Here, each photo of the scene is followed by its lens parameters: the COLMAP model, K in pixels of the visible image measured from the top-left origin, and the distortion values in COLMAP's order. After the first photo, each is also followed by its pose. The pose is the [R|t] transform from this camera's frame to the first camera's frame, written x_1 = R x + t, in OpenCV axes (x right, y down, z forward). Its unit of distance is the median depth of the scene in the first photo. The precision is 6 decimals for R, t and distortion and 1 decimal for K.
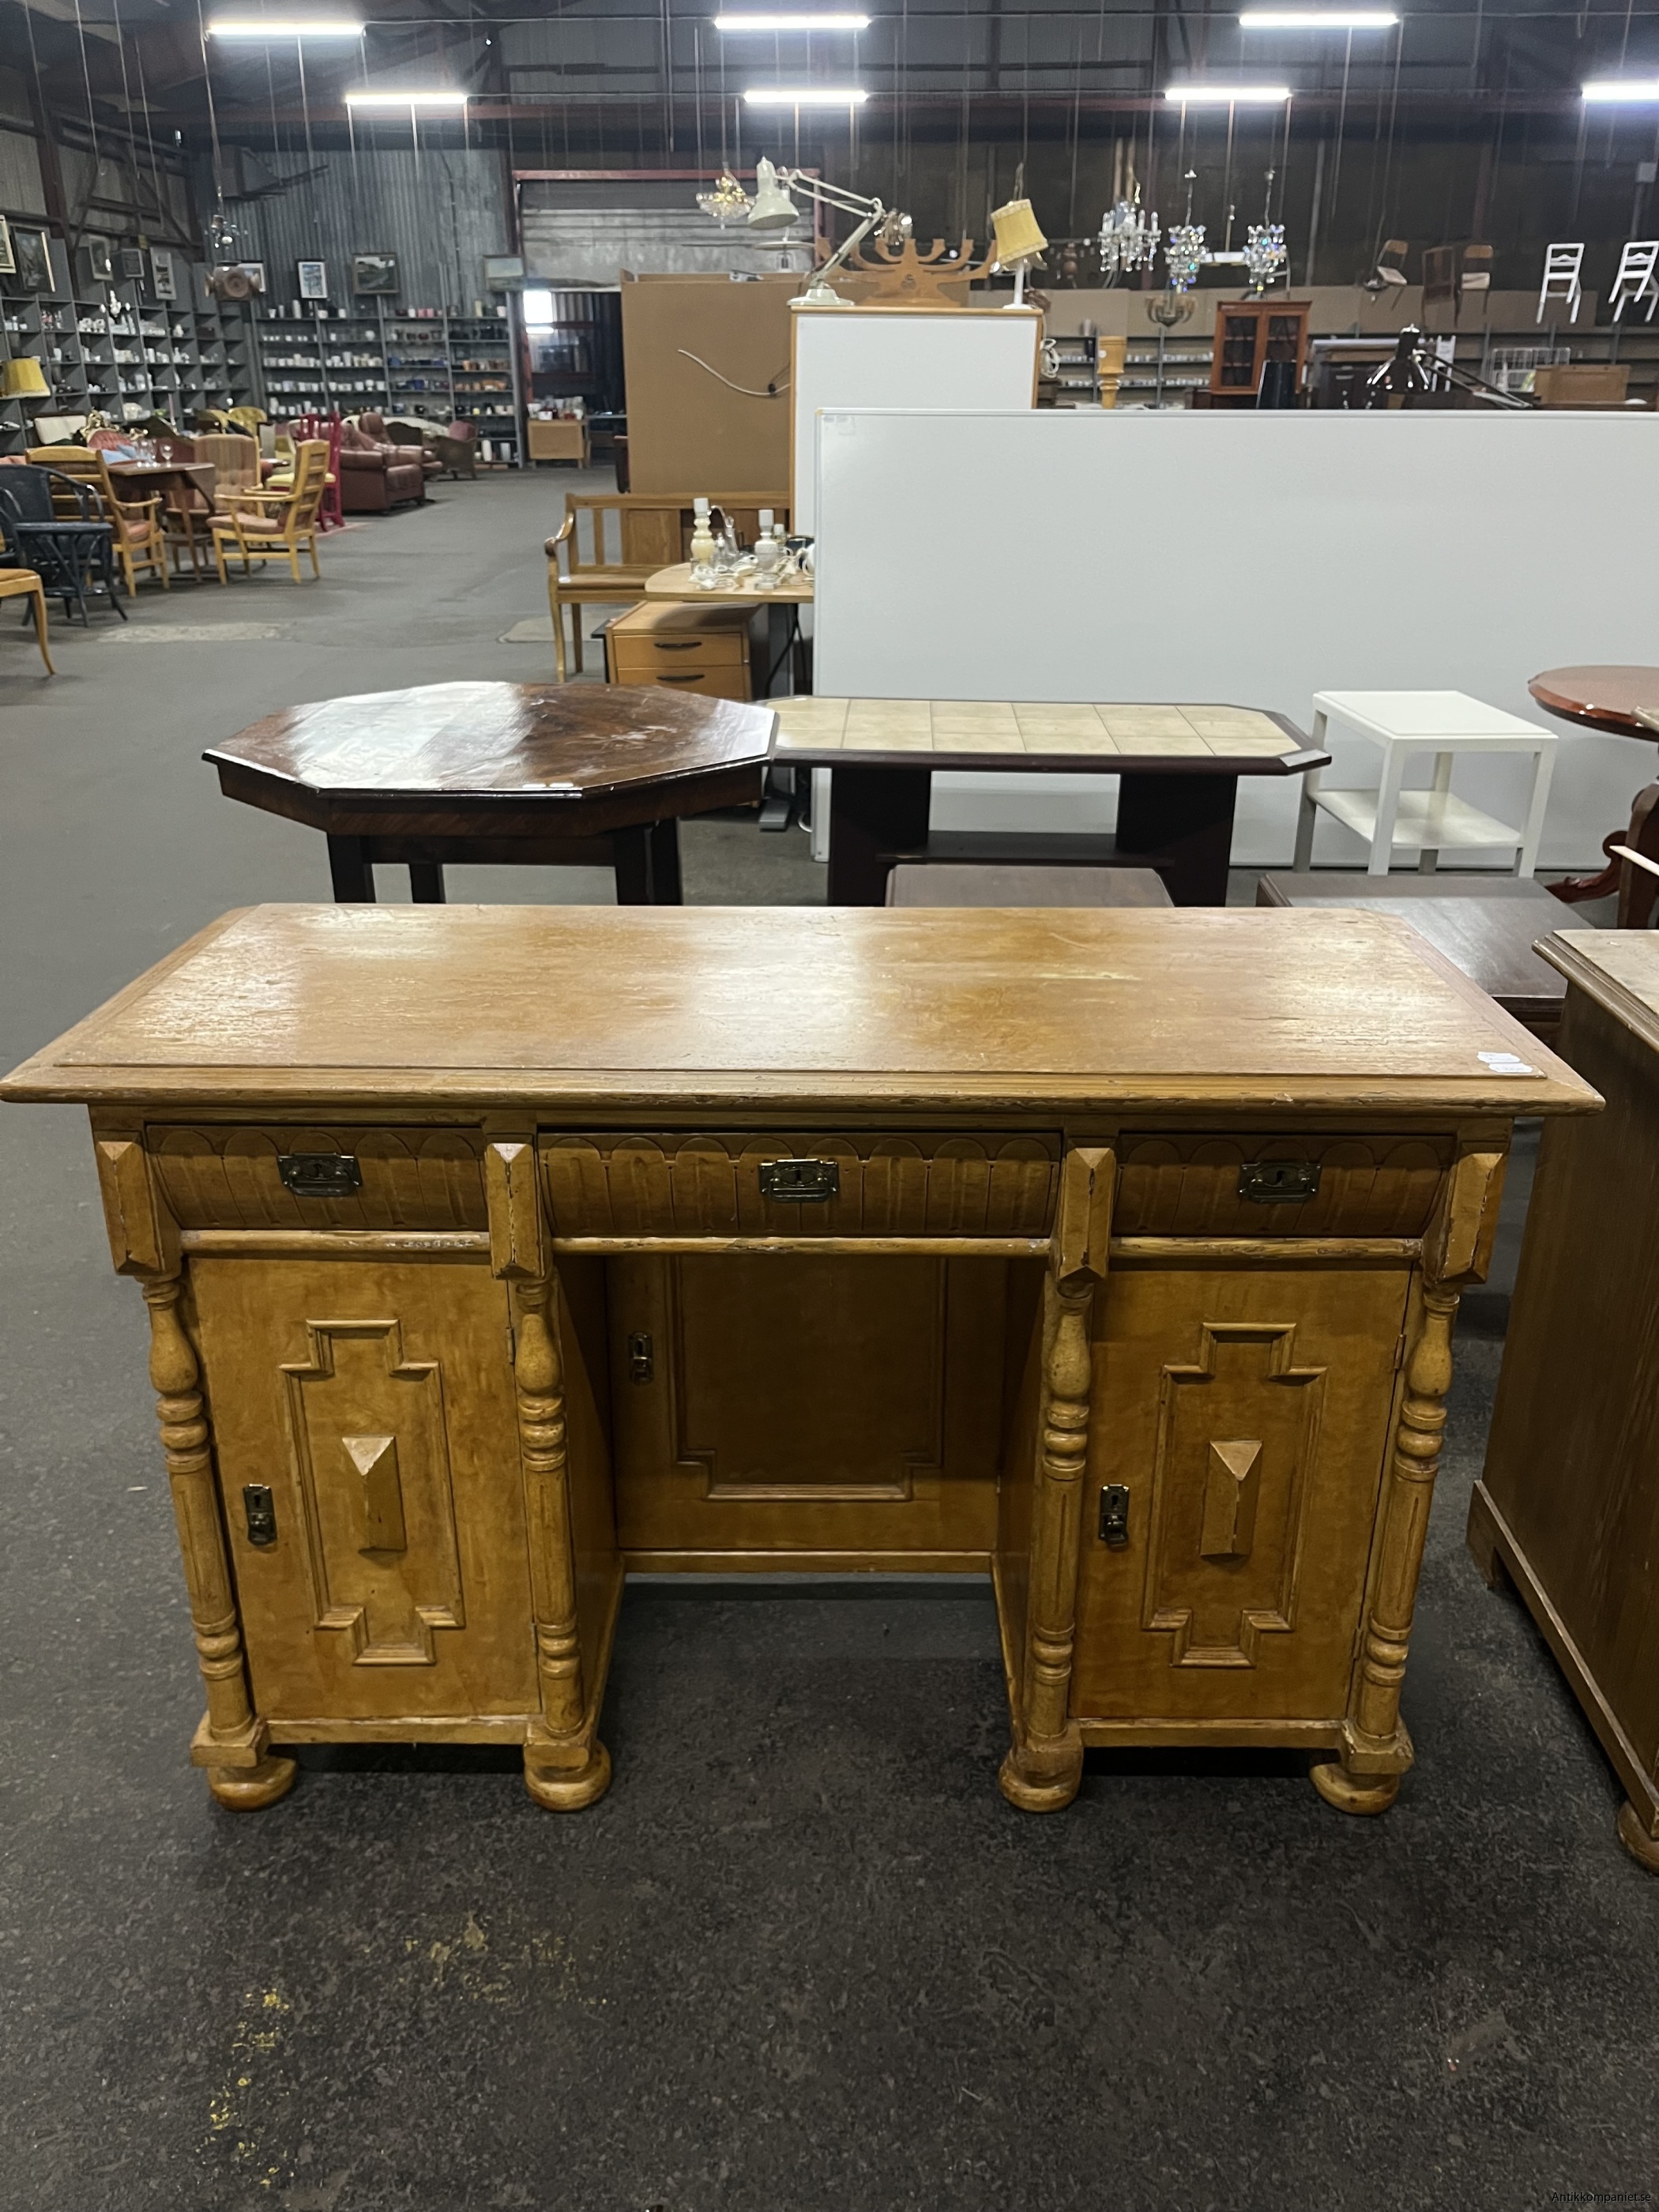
lens RADIAL K [[1658.5, 0, 838.0], [0, 1658.5, 1117.4], [0, 0, 1]] dist [0.051913, -0.082989]
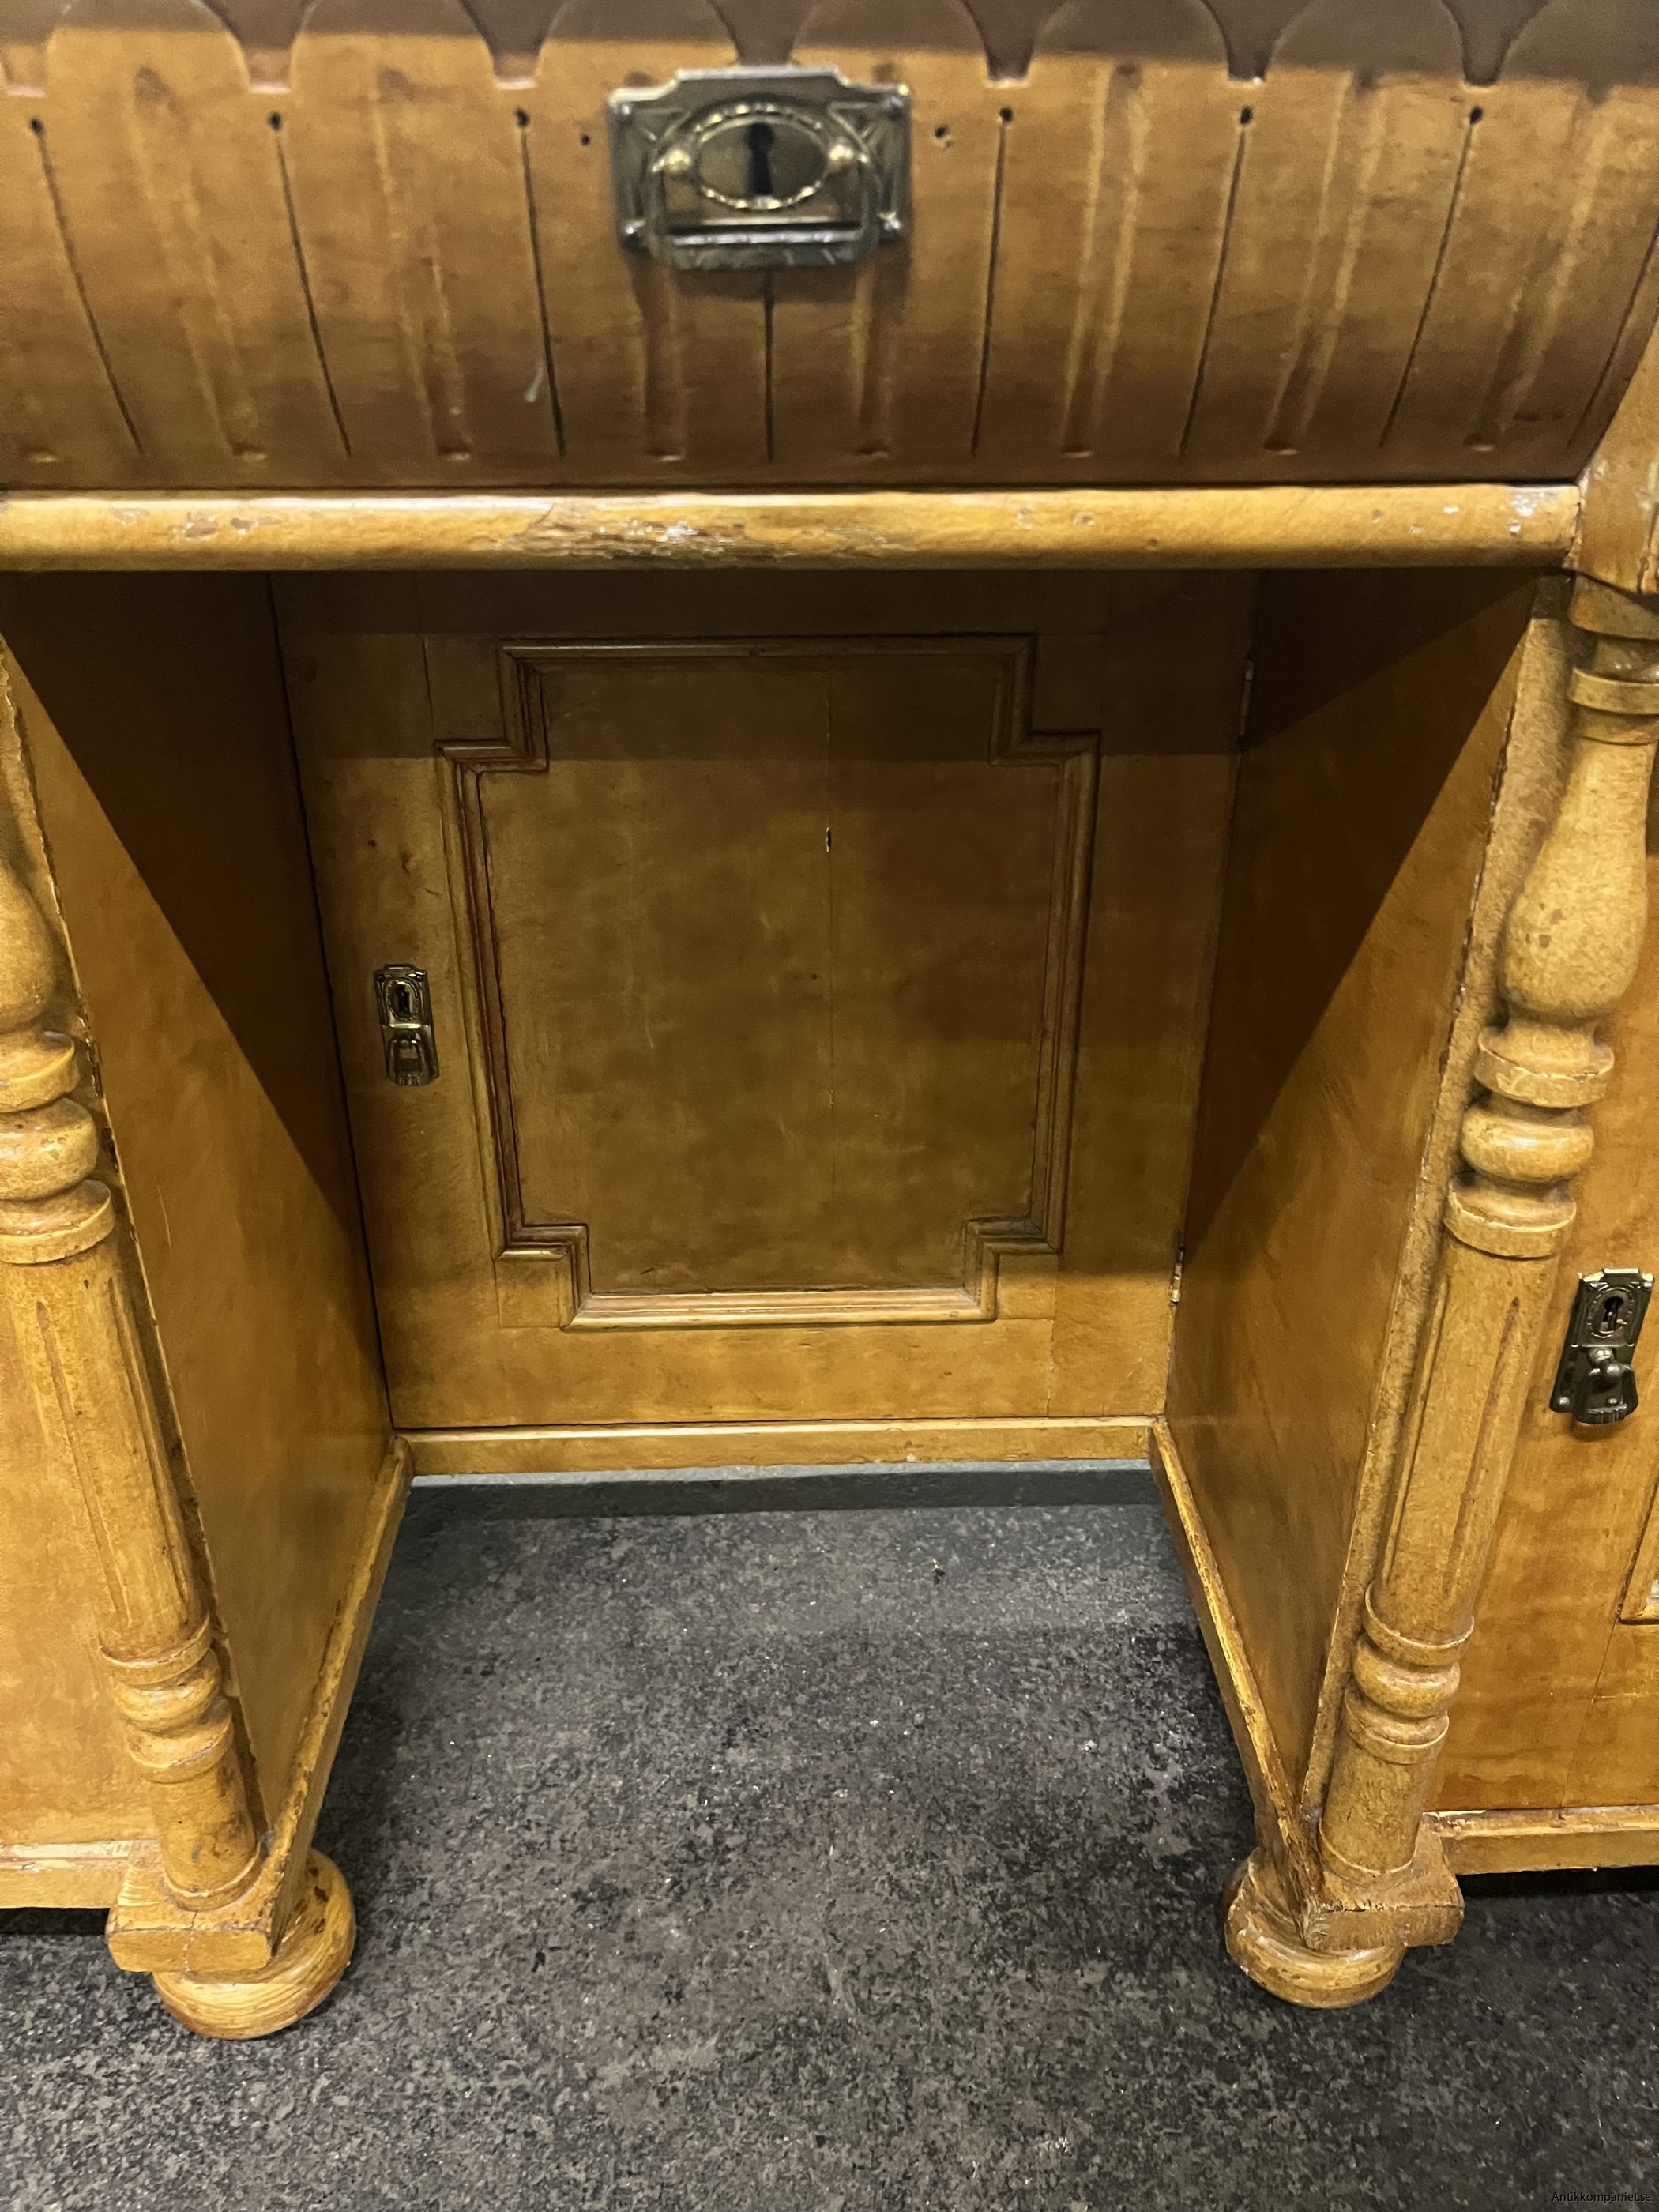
lens RADIAL K [[1658.5, 0, 816.6], [0, 1658.5, 1101.0], [0, 0, 1]] dist [0.051913, -0.082989]
pose [[0.999550, -0.018807, 0.023379, -0.020645], [0.016454, 0.995142, 0.097068, 0.140149], [-0.025091, -0.096640, 0.995003, 0.619318]]
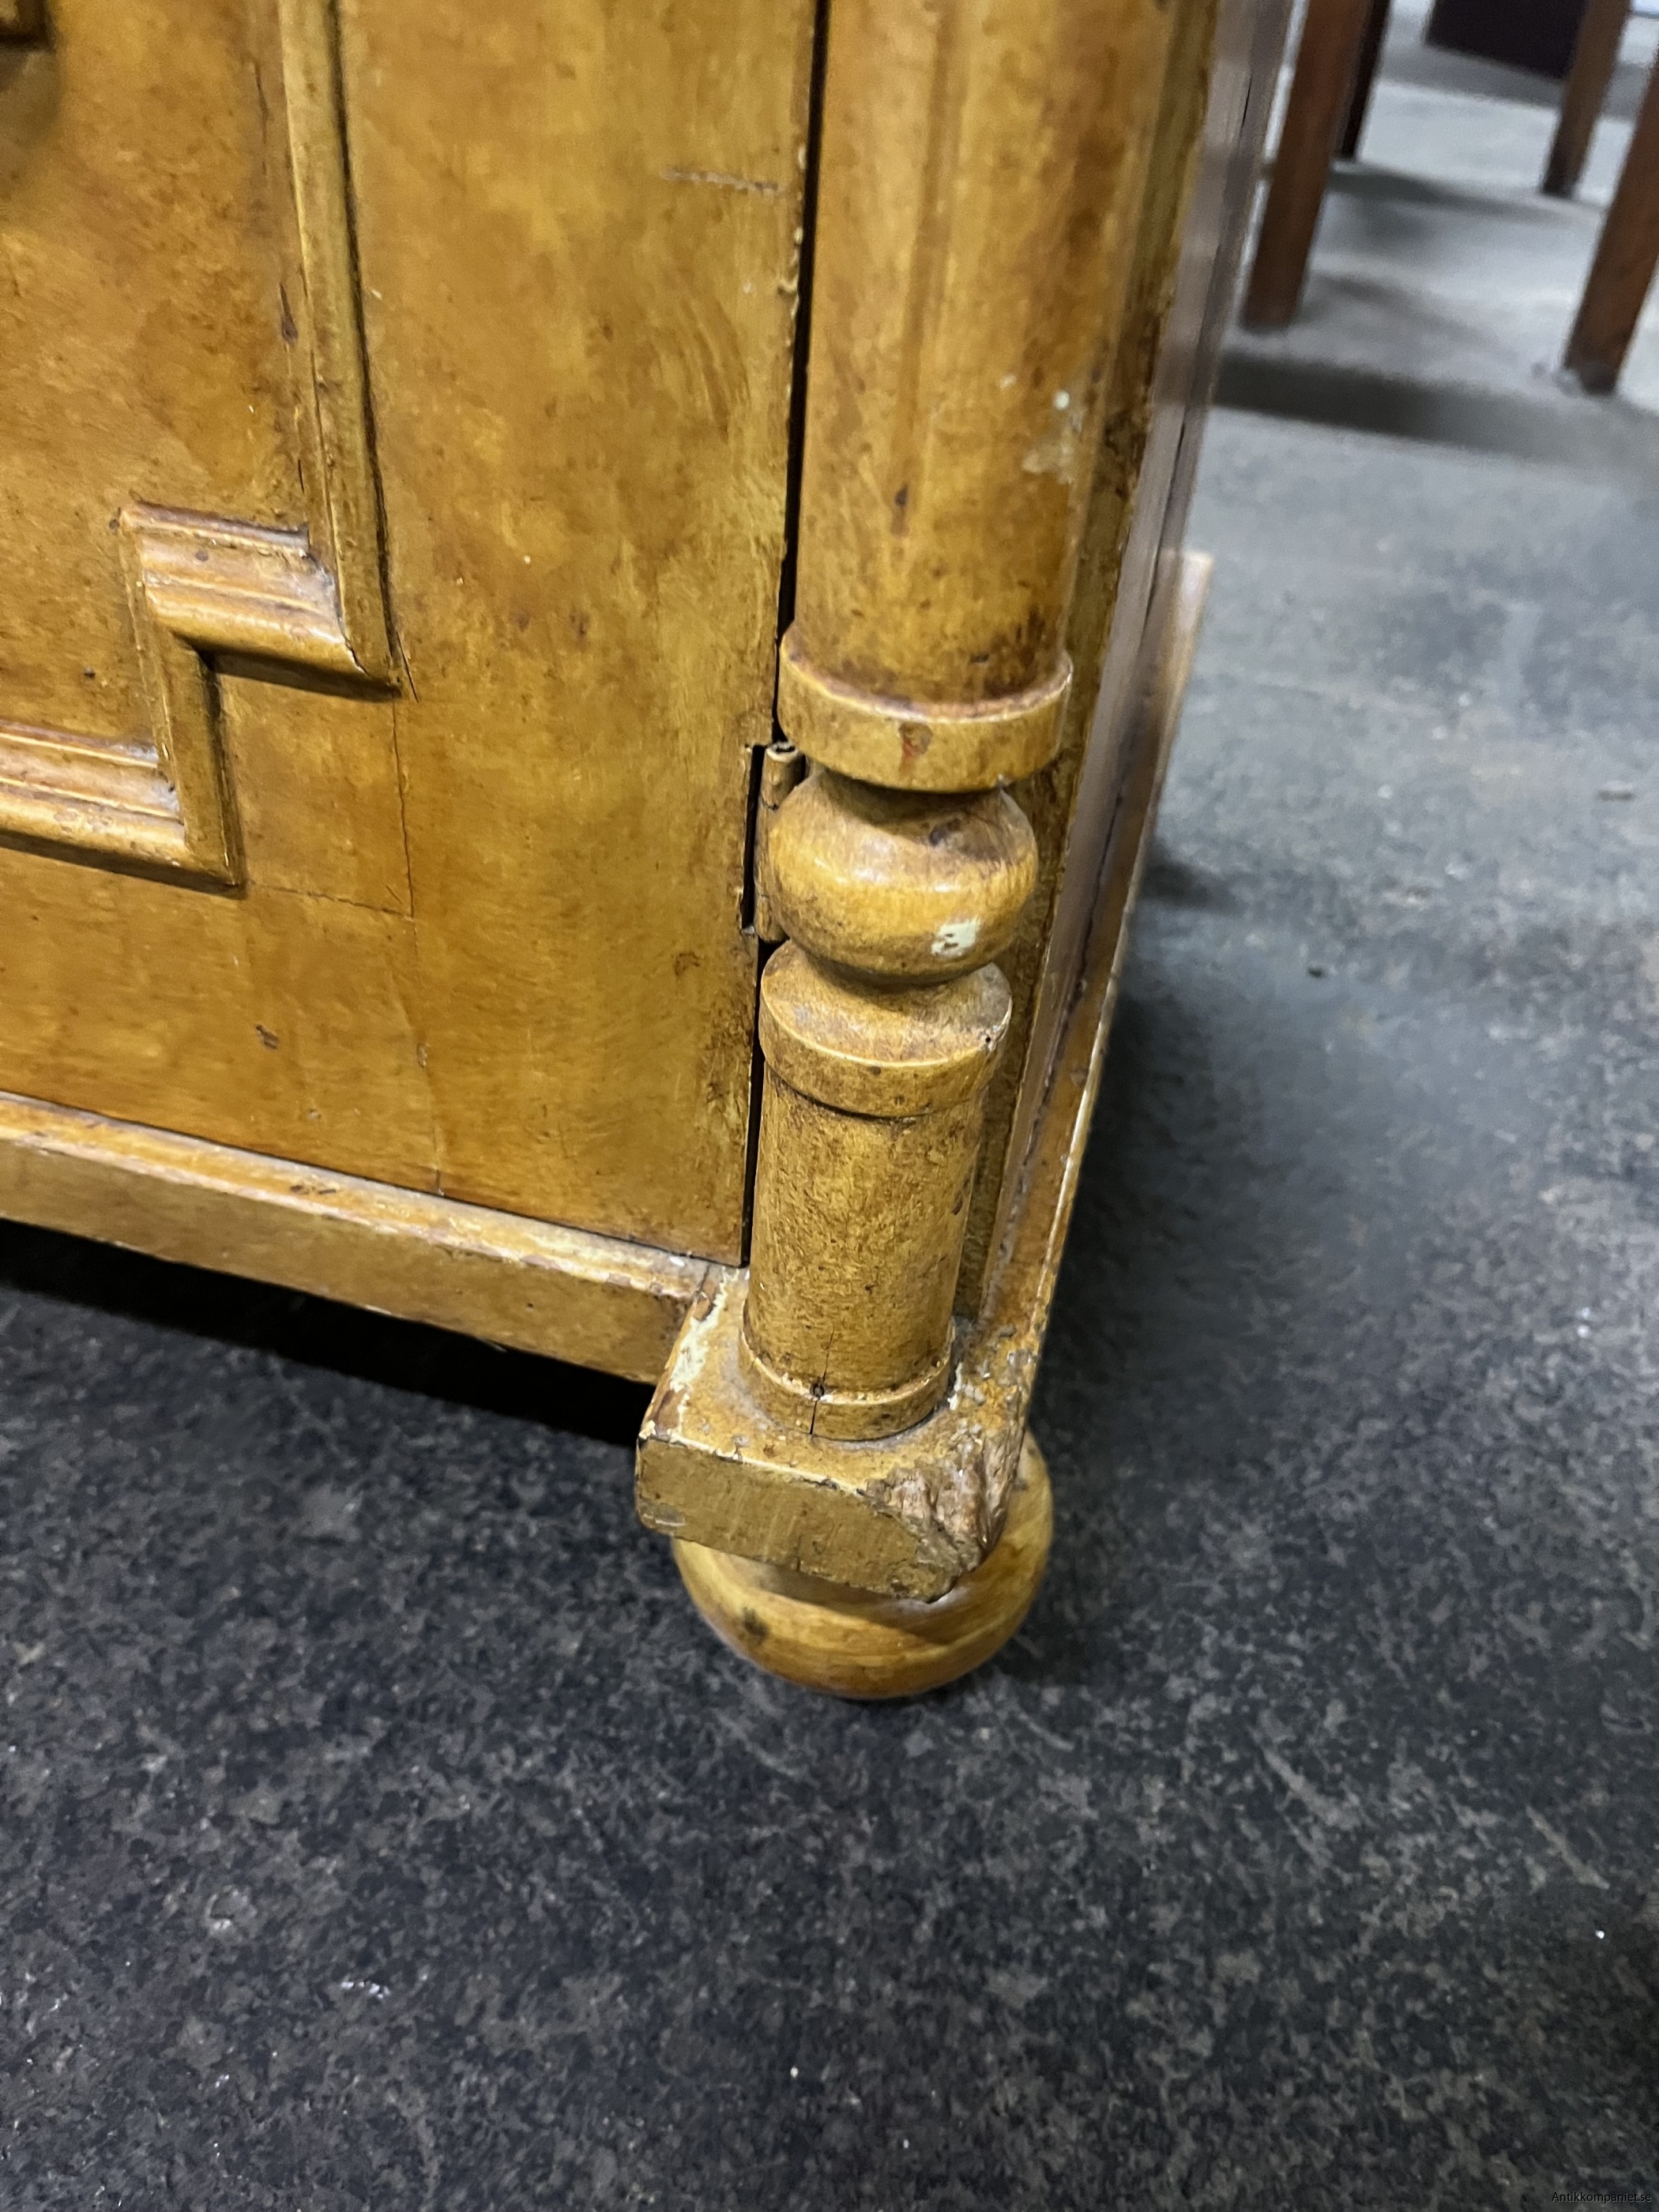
lens RADIAL K [[1658.5, 0, 854.8], [0, 1658.5, 1094.7], [0, 0, 1]] dist [0.051913, -0.082989]
pose [[0.965699, 0.209490, -0.153424, 0.355800], [-0.161461, 0.947194, 0.277046, 0.298082], [0.203360, -0.242771, 0.948529, 0.859216]]
